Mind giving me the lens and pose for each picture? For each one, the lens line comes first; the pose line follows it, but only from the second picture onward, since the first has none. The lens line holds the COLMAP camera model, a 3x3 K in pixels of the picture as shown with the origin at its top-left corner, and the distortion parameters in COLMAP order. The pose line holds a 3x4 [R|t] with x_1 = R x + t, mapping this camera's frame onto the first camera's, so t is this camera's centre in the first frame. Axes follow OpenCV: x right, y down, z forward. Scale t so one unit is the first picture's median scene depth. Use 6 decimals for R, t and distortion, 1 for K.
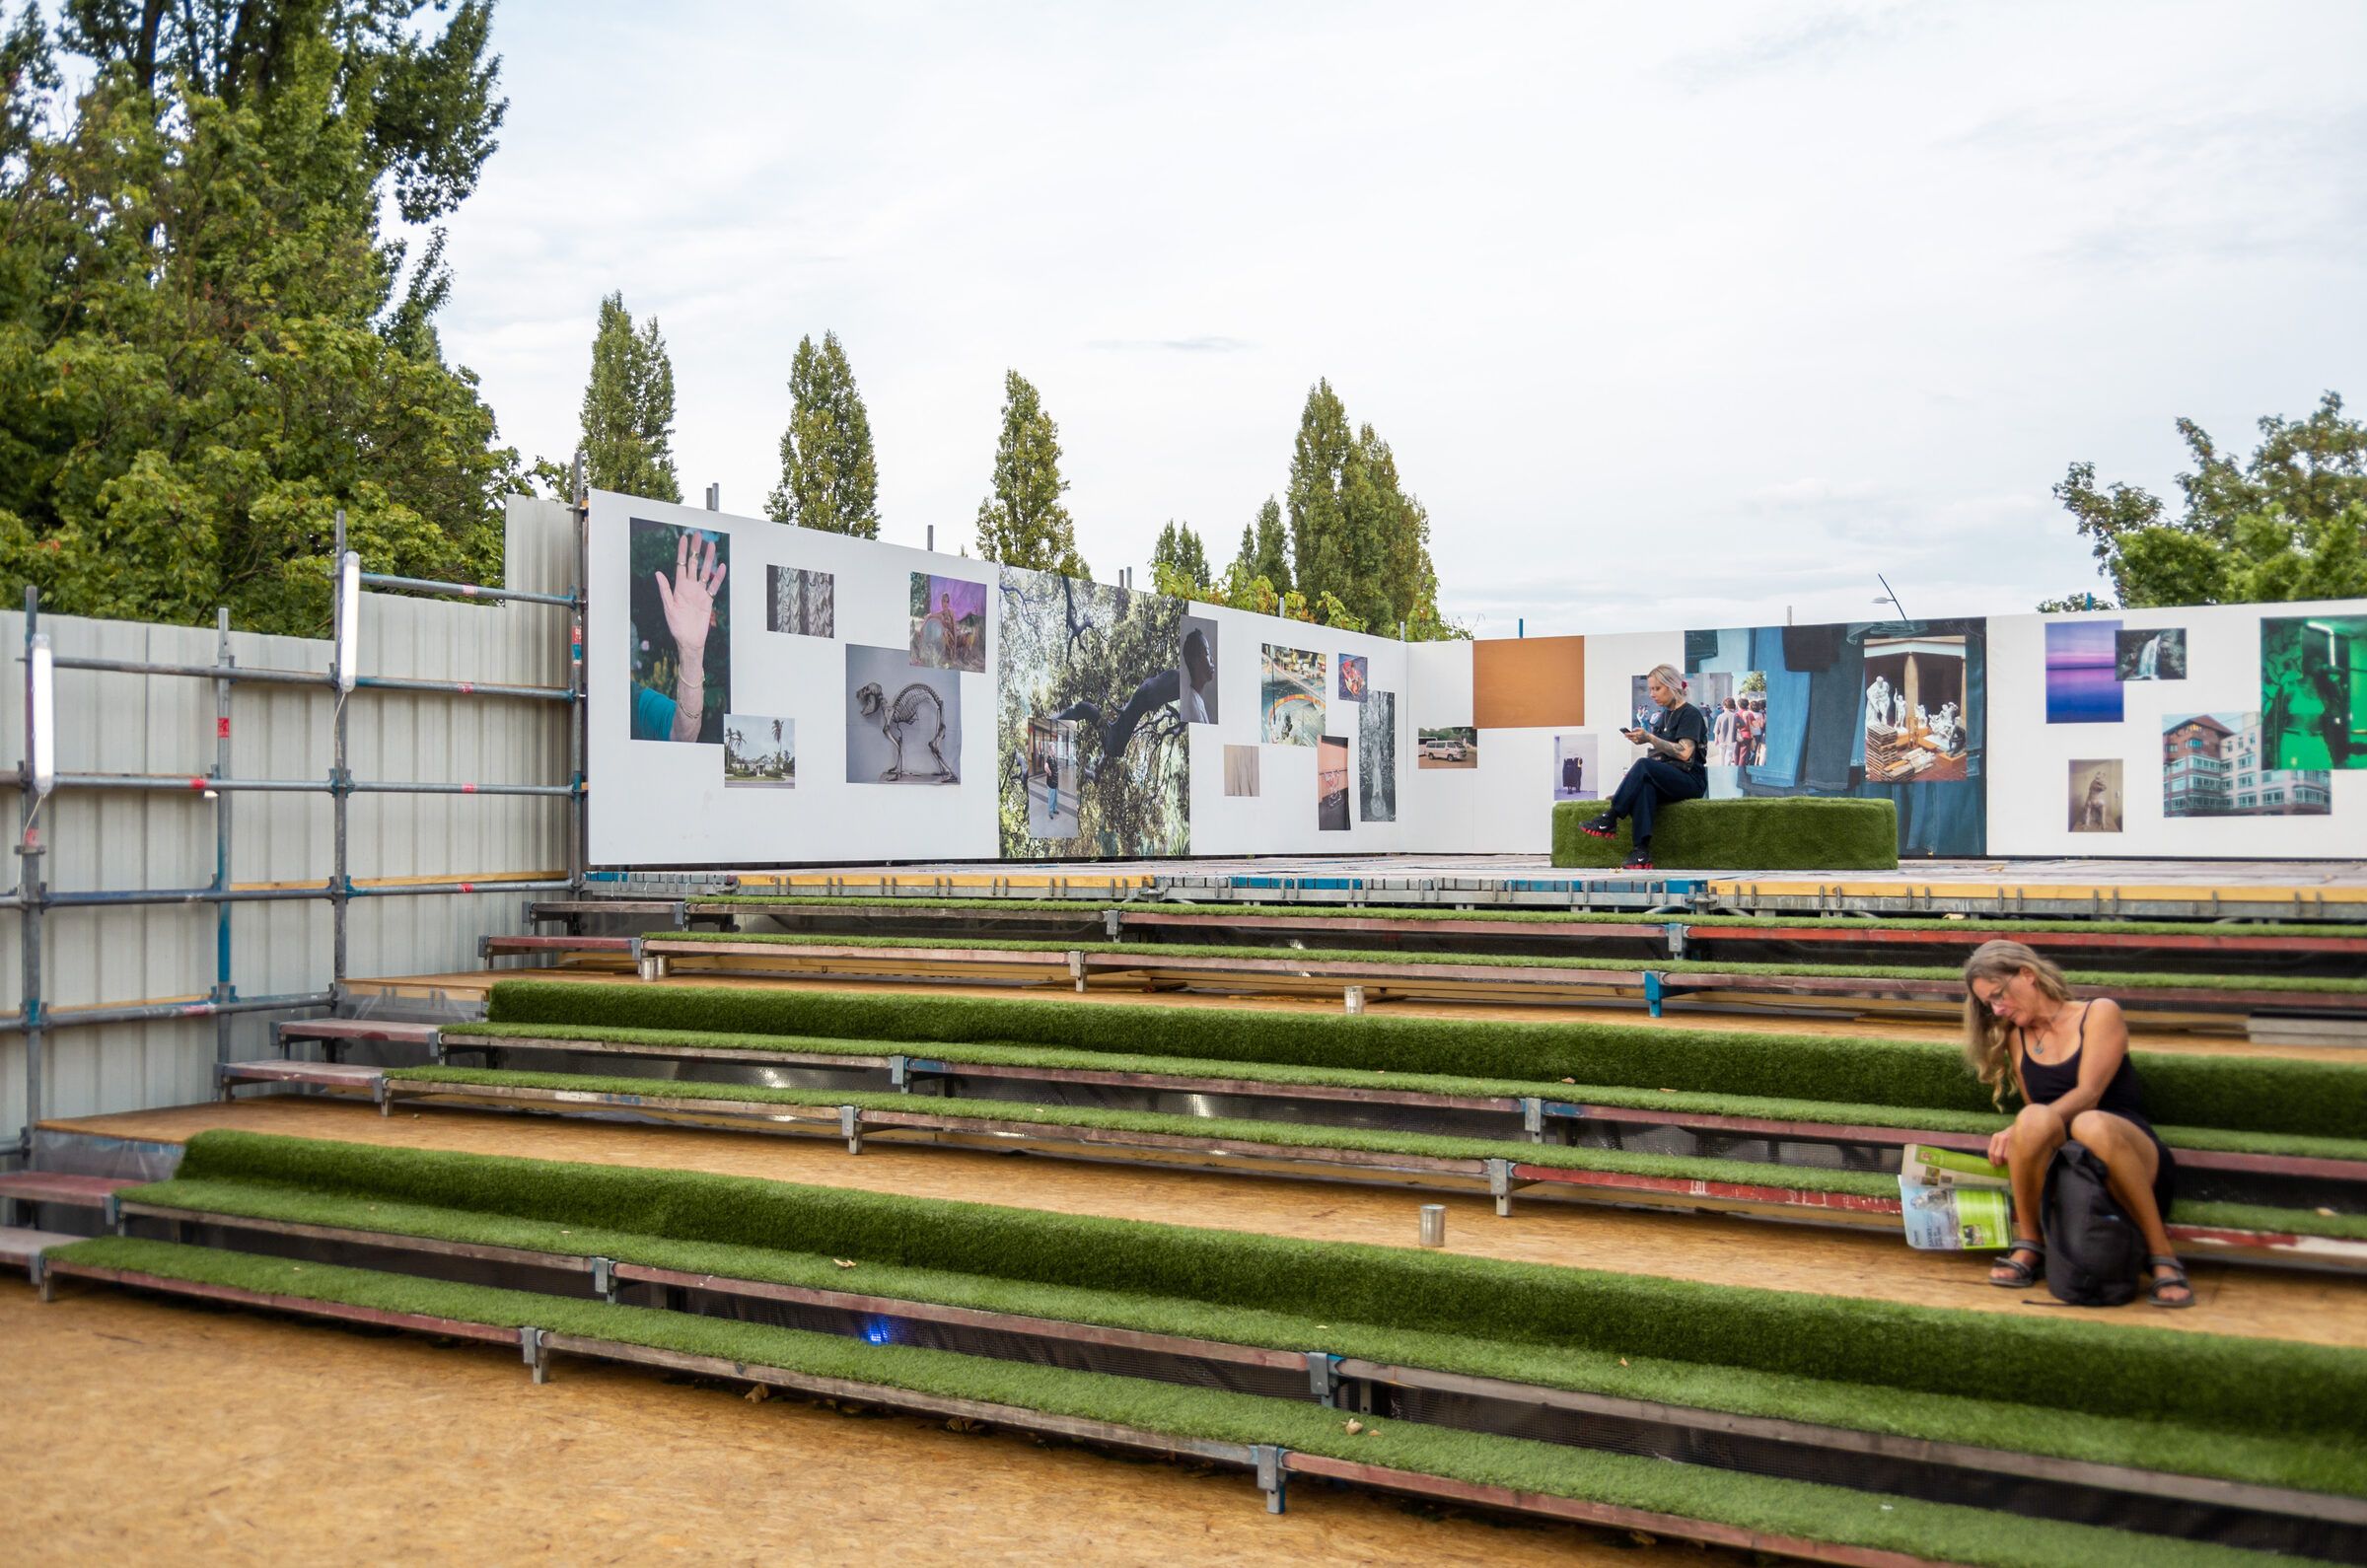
lens RADIAL K [[2177.1, 0, 1183.5], [0, 2177.1, 784.0], [0, 0, 1]] dist [-0.010978, -0.012862]
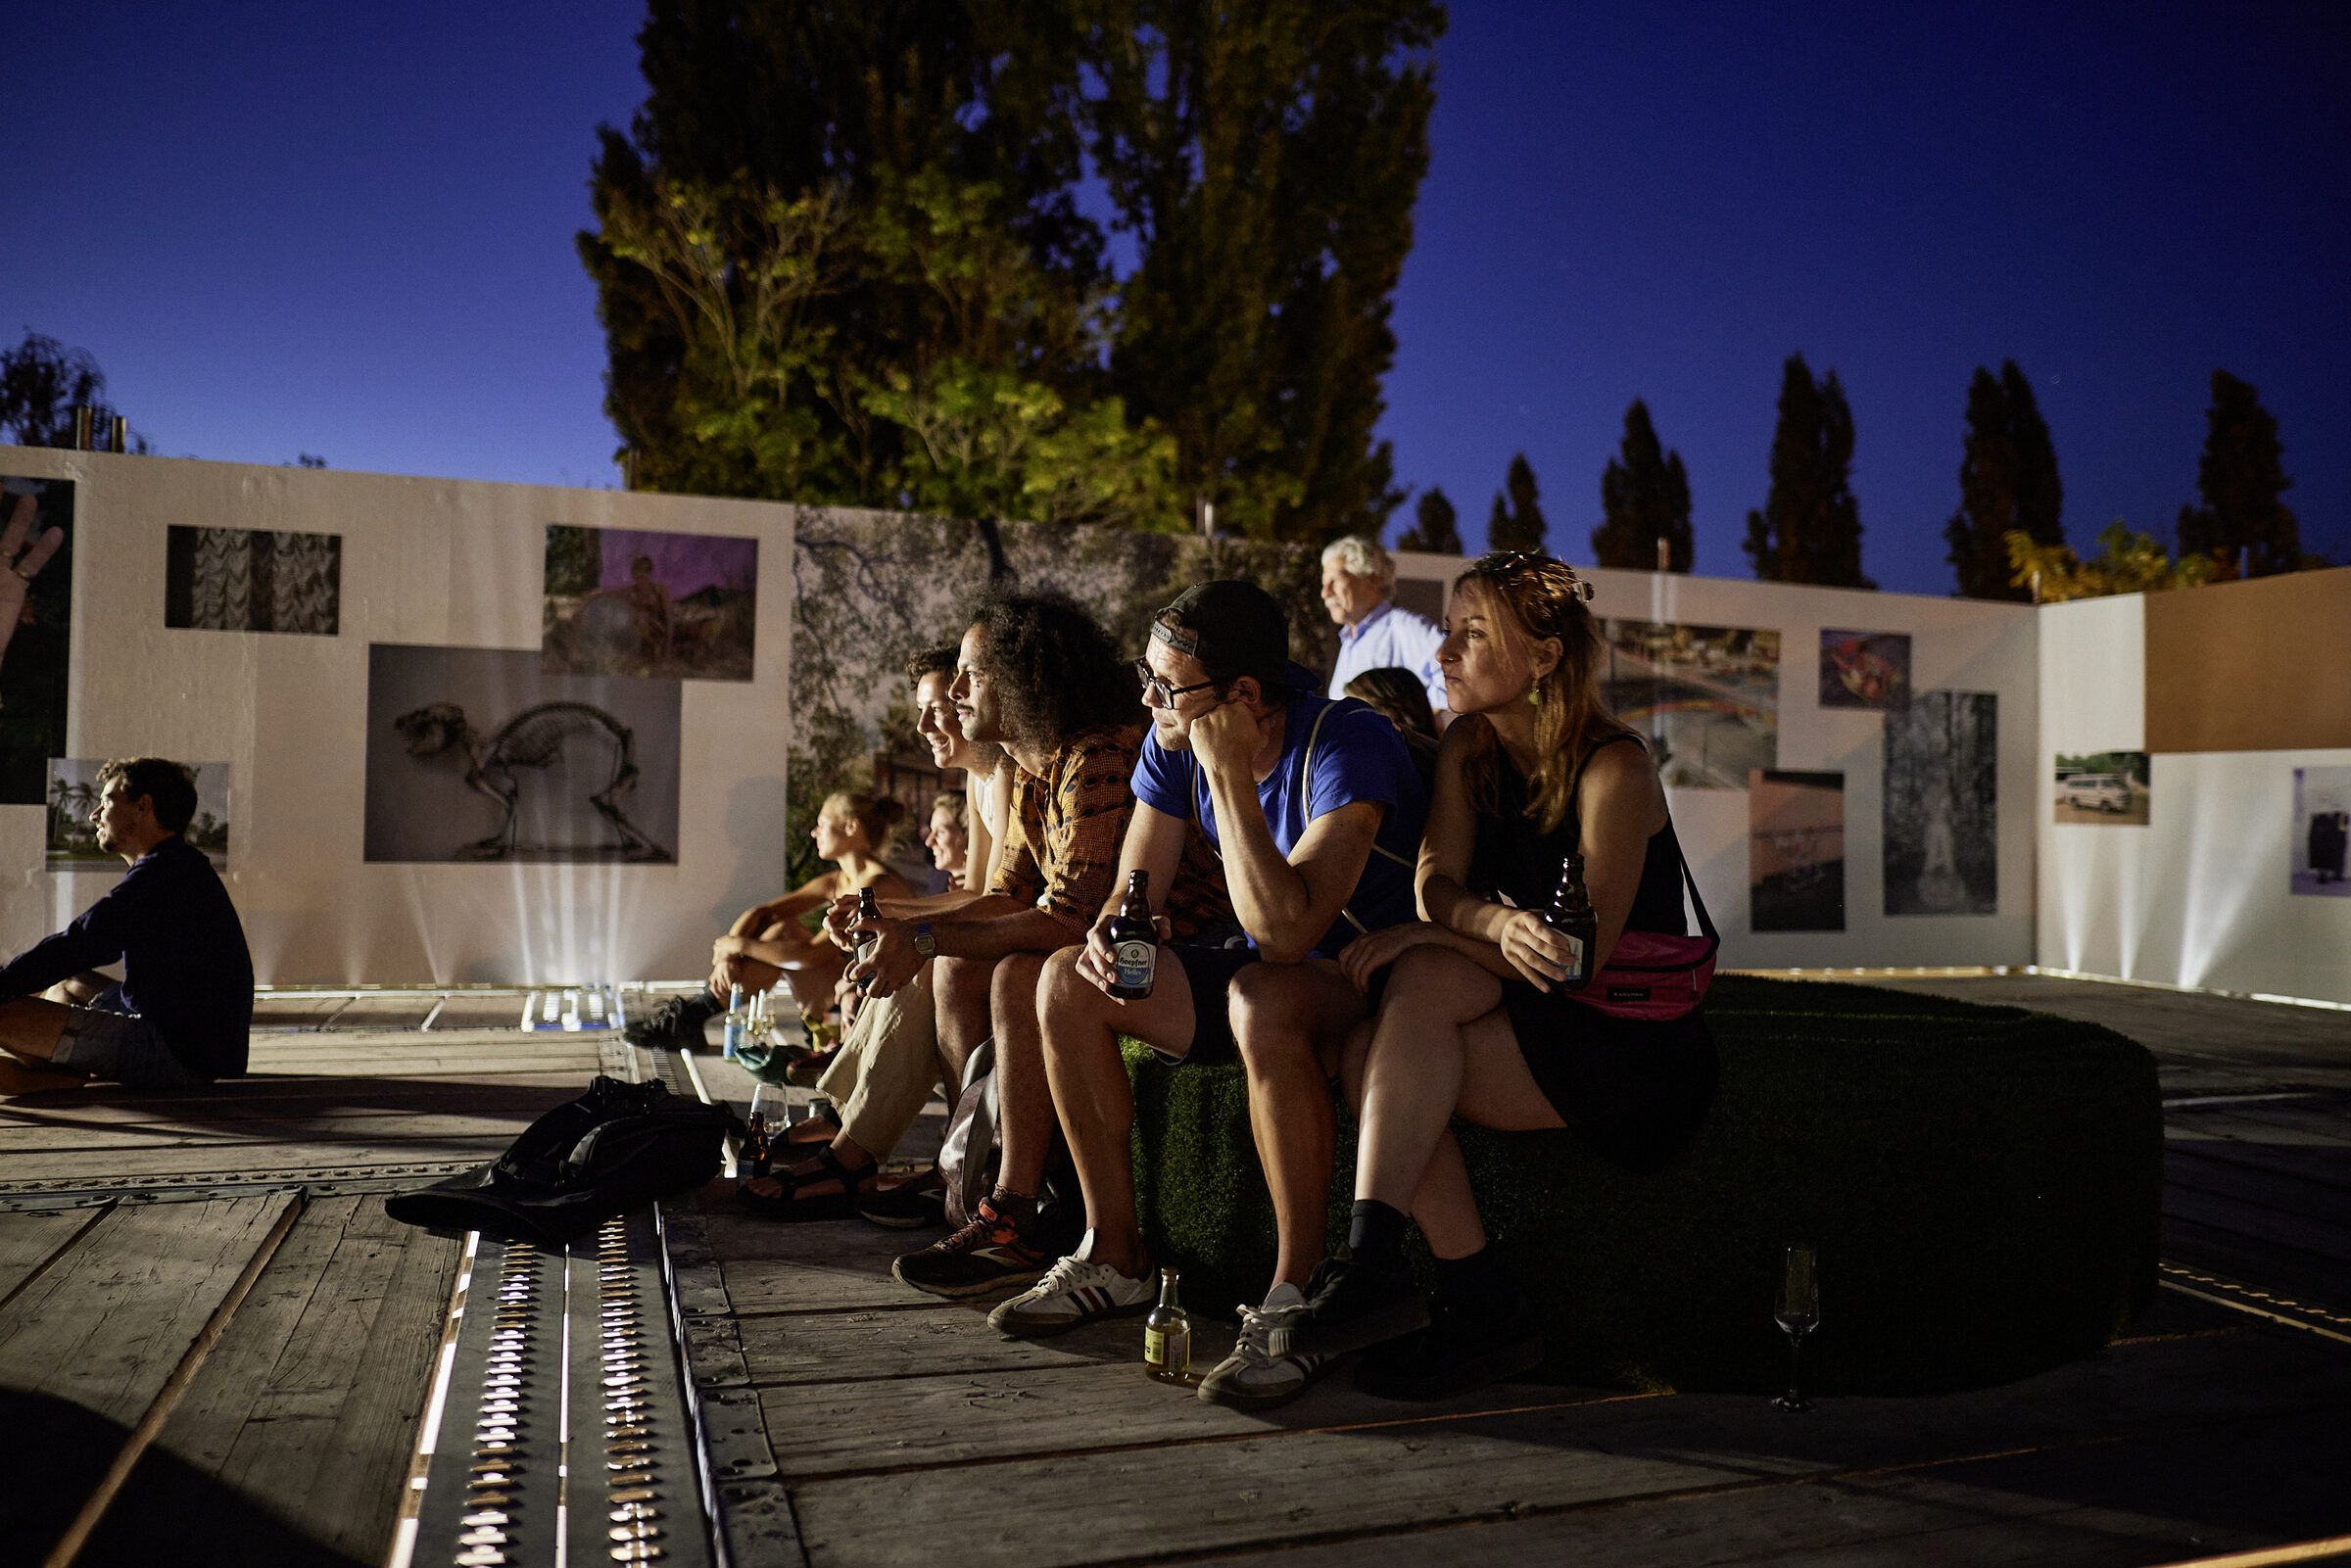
lens RADIAL K [[1658.7, 0, 1175.5], [0, 1658.7, 784.0], [0, 0, 1]] dist [-0.017435, 0.001927]
pose [[0.752230, 0.009369, -0.658834, 0.300696], [-0.007713, 0.999956, 0.005413, -0.024615], [0.658855, 0.001010, 0.752269, 0.702209]]
